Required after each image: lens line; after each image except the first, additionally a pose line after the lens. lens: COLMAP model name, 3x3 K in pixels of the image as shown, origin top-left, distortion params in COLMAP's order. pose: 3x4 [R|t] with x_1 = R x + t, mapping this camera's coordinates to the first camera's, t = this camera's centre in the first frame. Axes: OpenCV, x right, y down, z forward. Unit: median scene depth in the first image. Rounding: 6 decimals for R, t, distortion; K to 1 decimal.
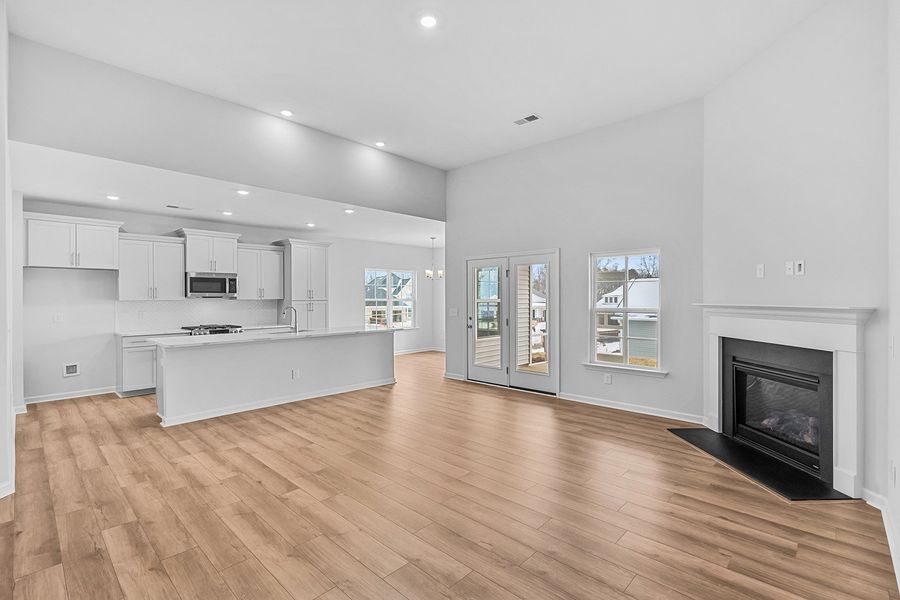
lens RADIAL K [[410.0, 0, 454.5], [0, 410.0, 298.8], [0, 0, 1]] dist [-0.004963, 0.000452]
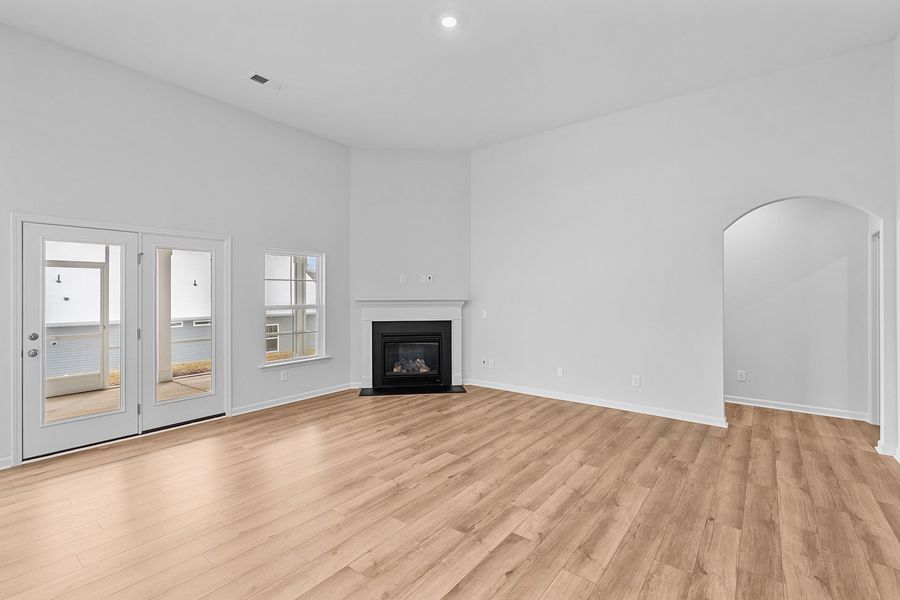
lens RADIAL K [[410.0, 0, 453.9], [0, 410.0, 293.9], [0, 0, 1]] dist [-0.004963, 0.000452]
pose [[-0.103146, 0.001830, 0.994665, -1.181675], [0.005936, 0.999982, -0.001224, -0.005267], [-0.994649, 0.005778, -0.103155, 1.210429]]
